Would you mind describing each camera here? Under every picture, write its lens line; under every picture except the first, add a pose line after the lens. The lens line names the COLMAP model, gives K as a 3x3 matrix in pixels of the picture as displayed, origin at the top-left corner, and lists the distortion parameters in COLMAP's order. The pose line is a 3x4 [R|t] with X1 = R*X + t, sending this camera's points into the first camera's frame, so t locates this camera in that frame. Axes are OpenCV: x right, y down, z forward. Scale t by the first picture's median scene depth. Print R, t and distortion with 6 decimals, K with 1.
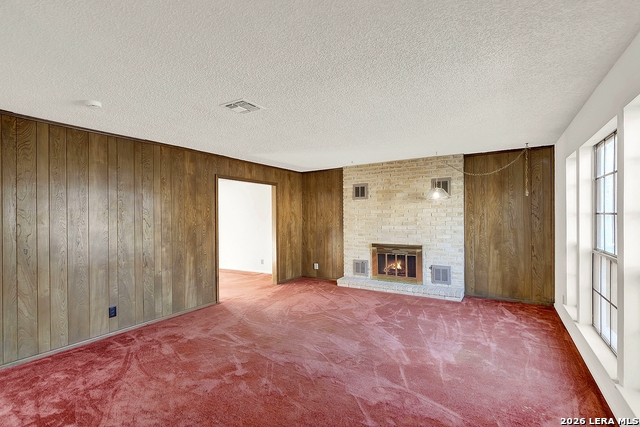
lens RADIAL K [[275.4, 0, 304.5], [0, 275.4, 219.6], [0, 0, 1]] dist [0.003913, 0.000286]
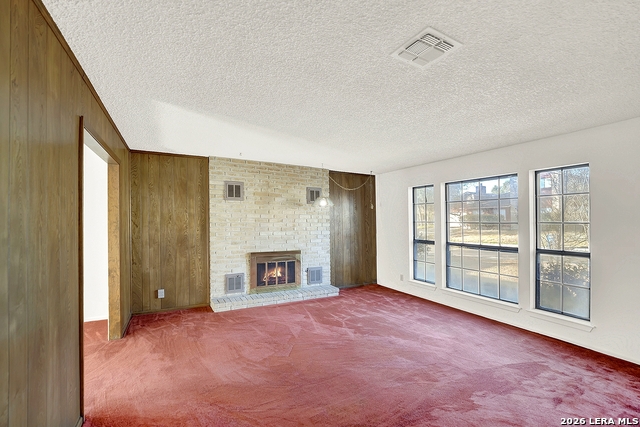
lens RADIAL K [[277.5, 0, 299.8], [0, 277.5, 220.8], [0, 0, 1]] dist [-0.009366, 0.001136]
pose [[0.522275, 0.015694, 0.852633, -0.564062], [-0.004154, 0.999866, -0.015859, 0.000369], [-0.852767, 0.004741, 0.522270, 0.556525]]
